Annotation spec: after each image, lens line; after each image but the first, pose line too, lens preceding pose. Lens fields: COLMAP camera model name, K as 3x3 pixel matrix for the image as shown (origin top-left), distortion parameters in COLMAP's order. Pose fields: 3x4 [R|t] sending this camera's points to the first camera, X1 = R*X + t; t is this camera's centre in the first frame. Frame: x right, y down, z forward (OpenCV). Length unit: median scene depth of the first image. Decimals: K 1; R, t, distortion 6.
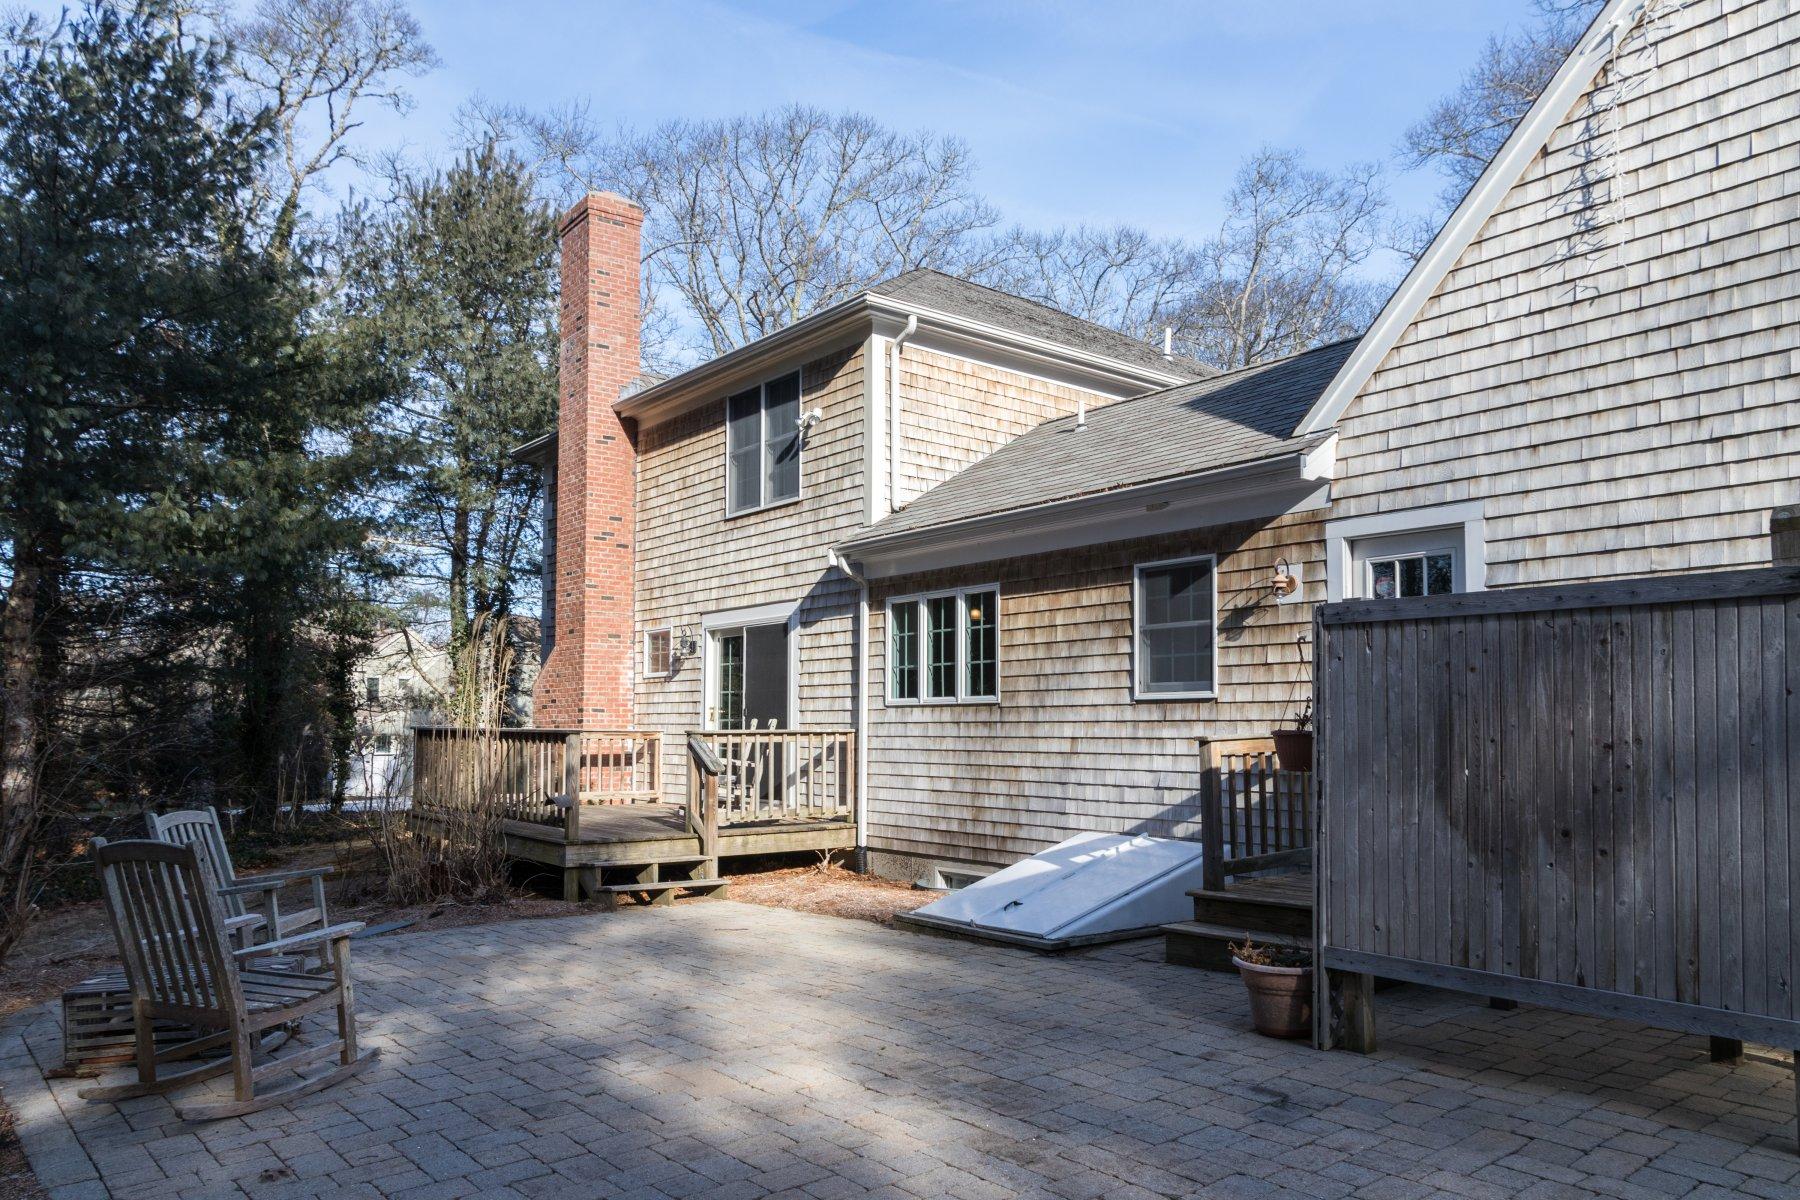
lens RADIAL K [[1247.3, 0, 906.2], [0, 1247.3, 693.3], [0, 0, 1]] dist [-0.012014, 0.004708]
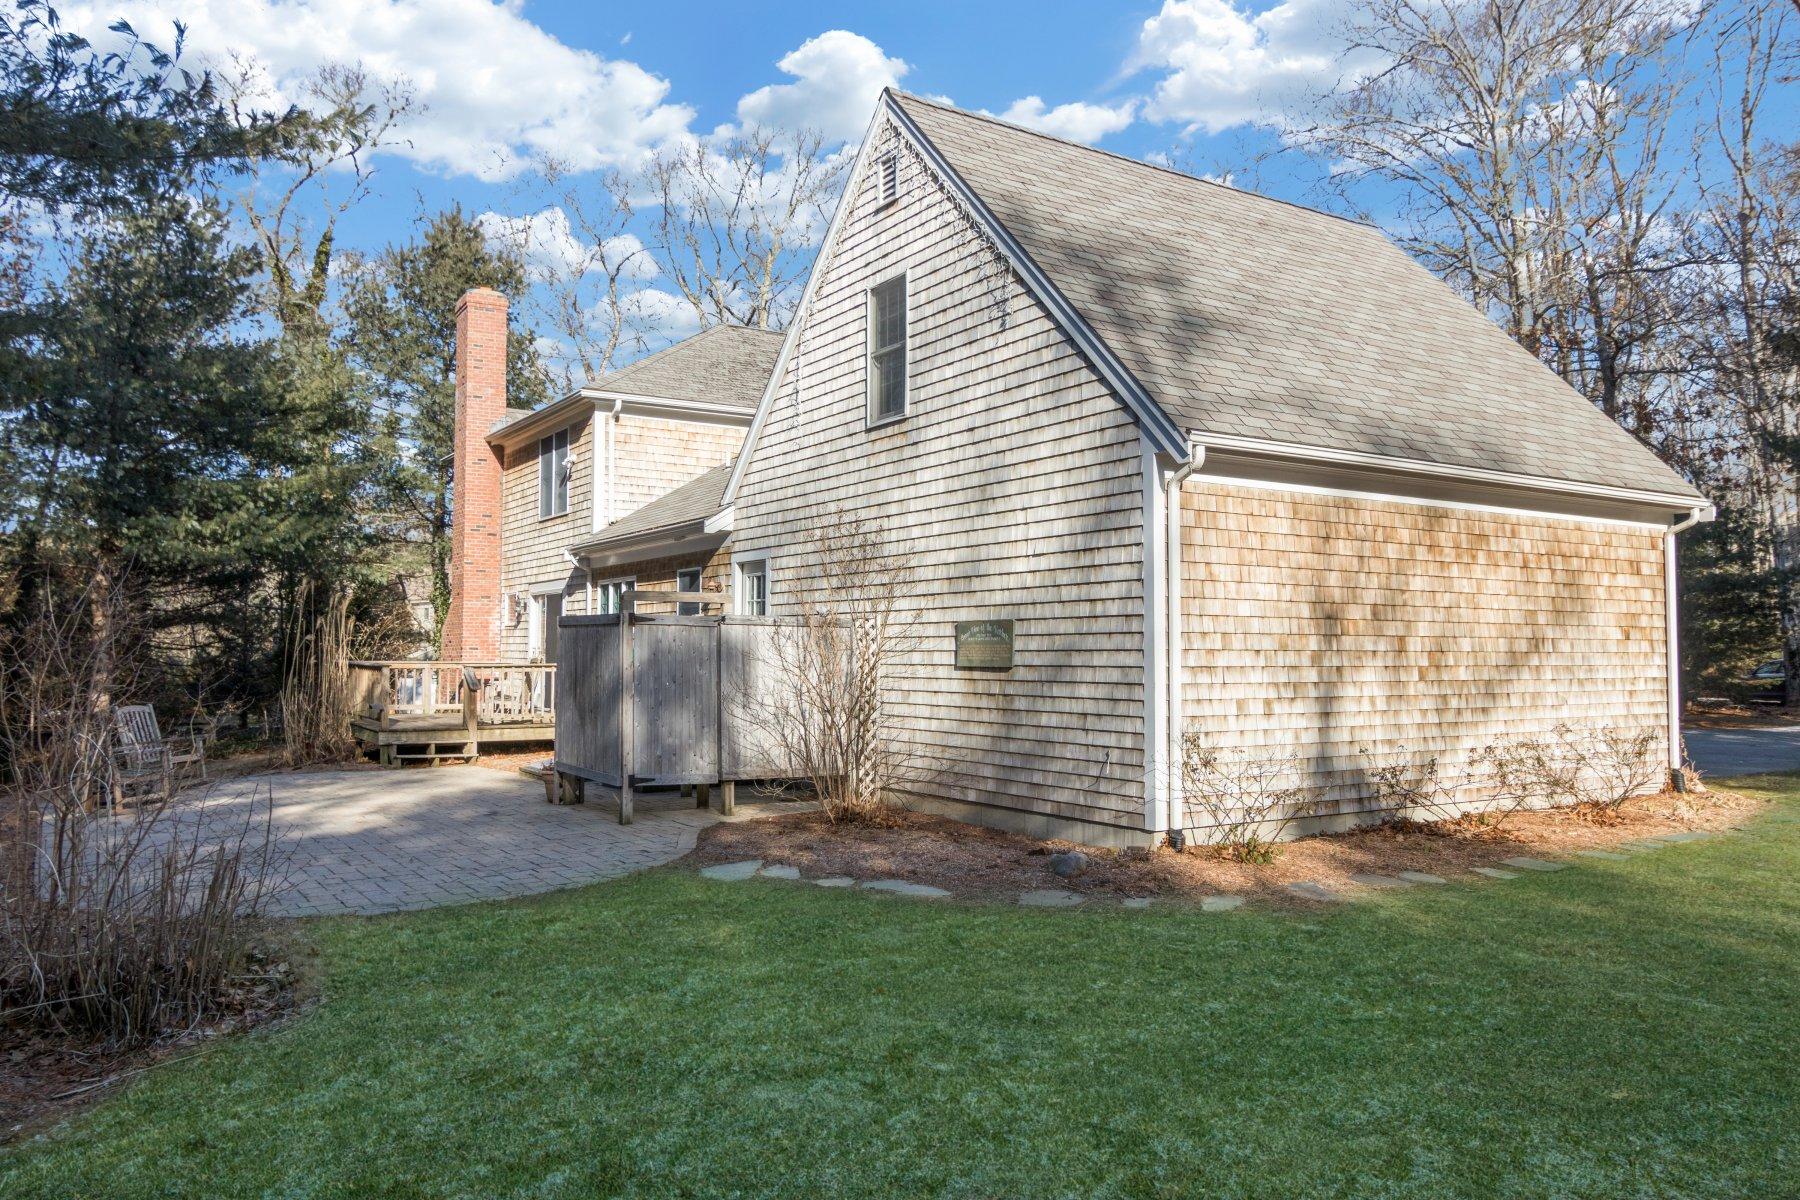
lens RADIAL K [[1319.9, 0, 900.6], [0, 1319.9, 604.5], [0, 0, 1]] dist [-0.003067, 0.000571]
pose [[0.993699, -0.004555, -0.111989, 0.505552], [0.003790, 0.999968, -0.007042, -0.030055], [0.112018, 0.006573, 0.993684, -0.568822]]
